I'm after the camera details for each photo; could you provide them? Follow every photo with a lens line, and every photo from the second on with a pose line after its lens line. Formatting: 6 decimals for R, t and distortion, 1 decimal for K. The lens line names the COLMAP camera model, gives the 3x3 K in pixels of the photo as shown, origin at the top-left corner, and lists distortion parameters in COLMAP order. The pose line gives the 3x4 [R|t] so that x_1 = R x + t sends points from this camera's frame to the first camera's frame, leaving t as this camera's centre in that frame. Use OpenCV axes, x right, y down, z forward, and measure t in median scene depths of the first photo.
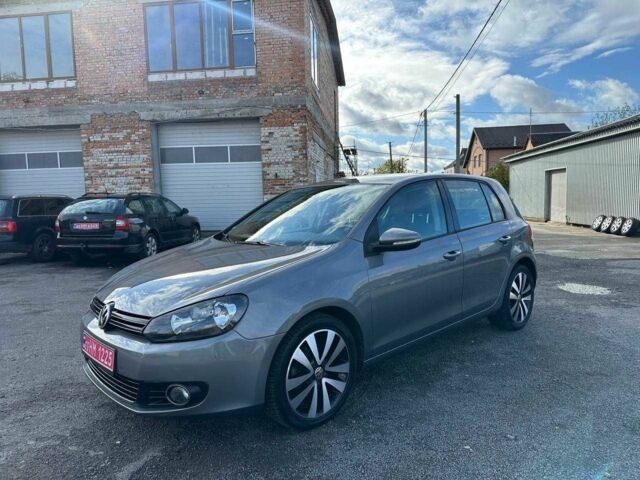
lens RADIAL K [[459.9, 0, 317.7], [0, 459.9, 240.8], [0, 0, 1]] dist [0.018334, -0.026297]
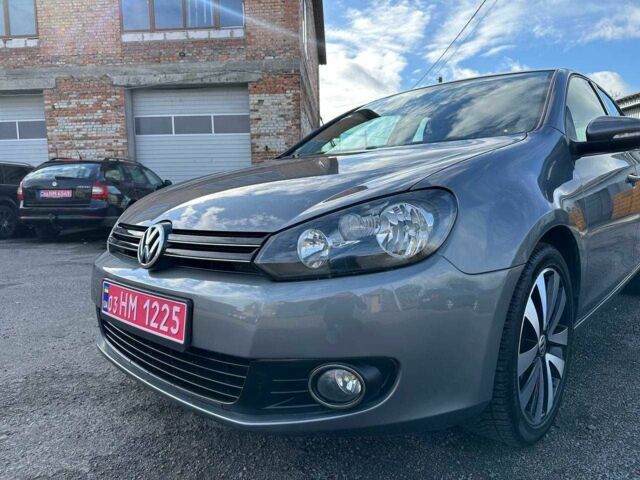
lens RADIAL K [[464.0, 0, 310.5], [0, 464.0, 233.2], [0, 0, 1]] dist [0.002710, -0.002390]
pose [[0.998235, -0.002659, 0.059323, -0.077729], [0.002826, 0.999992, -0.002742, 0.038007], [-0.059315, 0.002905, 0.998235, 0.112184]]
